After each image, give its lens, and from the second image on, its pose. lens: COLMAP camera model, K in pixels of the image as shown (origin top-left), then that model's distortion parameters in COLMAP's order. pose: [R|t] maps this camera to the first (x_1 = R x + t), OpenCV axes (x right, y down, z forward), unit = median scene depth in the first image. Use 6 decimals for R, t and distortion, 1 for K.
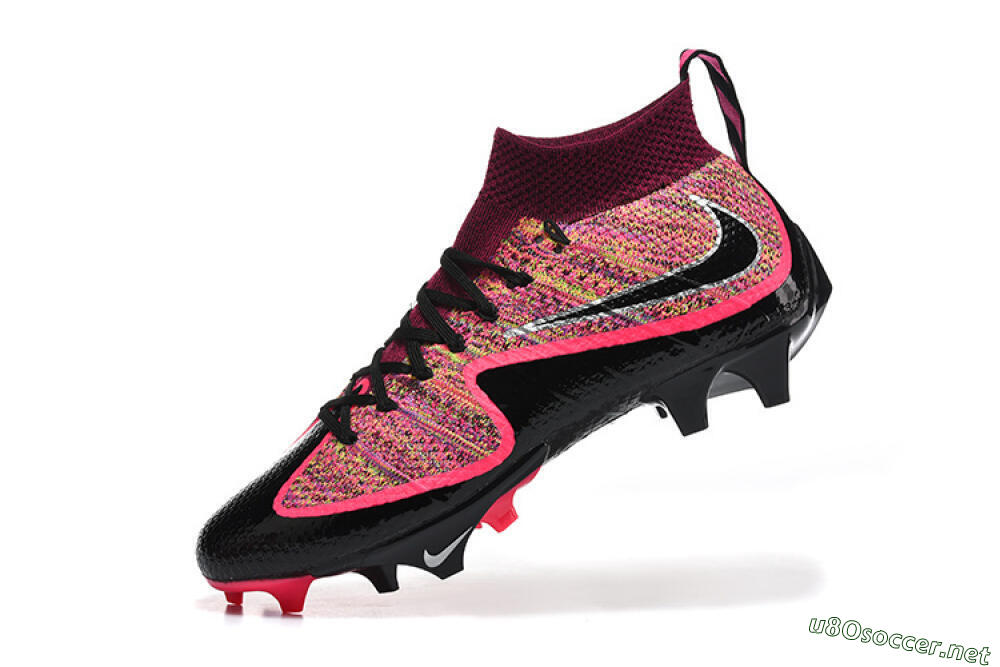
lens RADIAL K [[2593.6, 0, 500.0], [0, 2593.6, 333.5], [0, 0, 1]] dist [-0.132601, 0.168443]
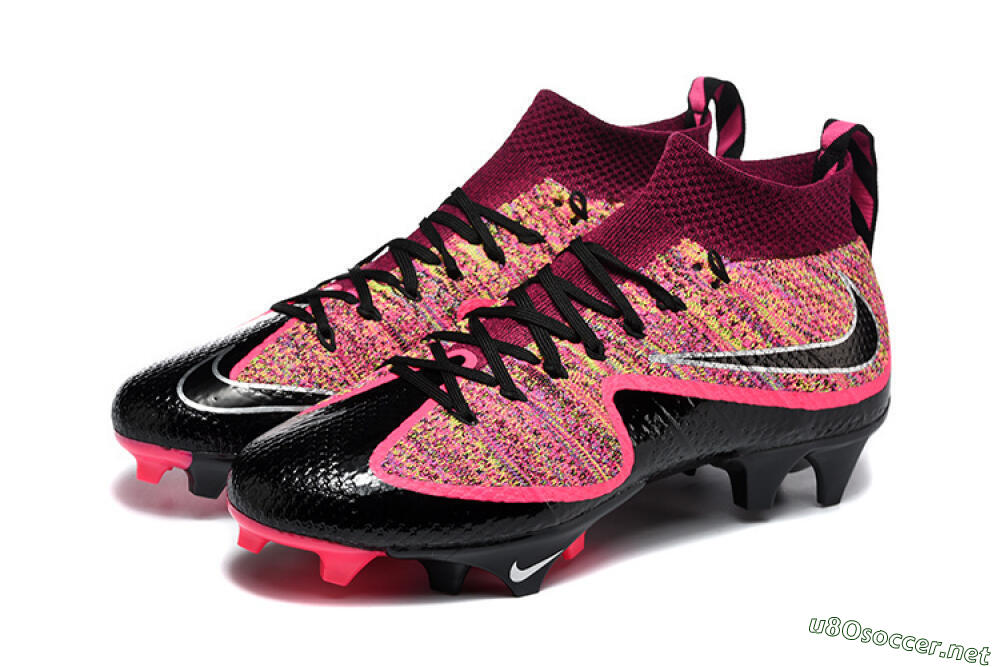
lens RADIAL K [[2593.6, 0, 500.0], [0, 2593.6, 333.5], [0, 0, 1]] dist [-0.132601, 0.168443]
pose [[0.854949, 0.297957, 0.424598, -0.433716], [-0.312579, 0.949183, -0.036687, 0.042354], [-0.413953, -0.101355, 0.904638, 0.193125]]
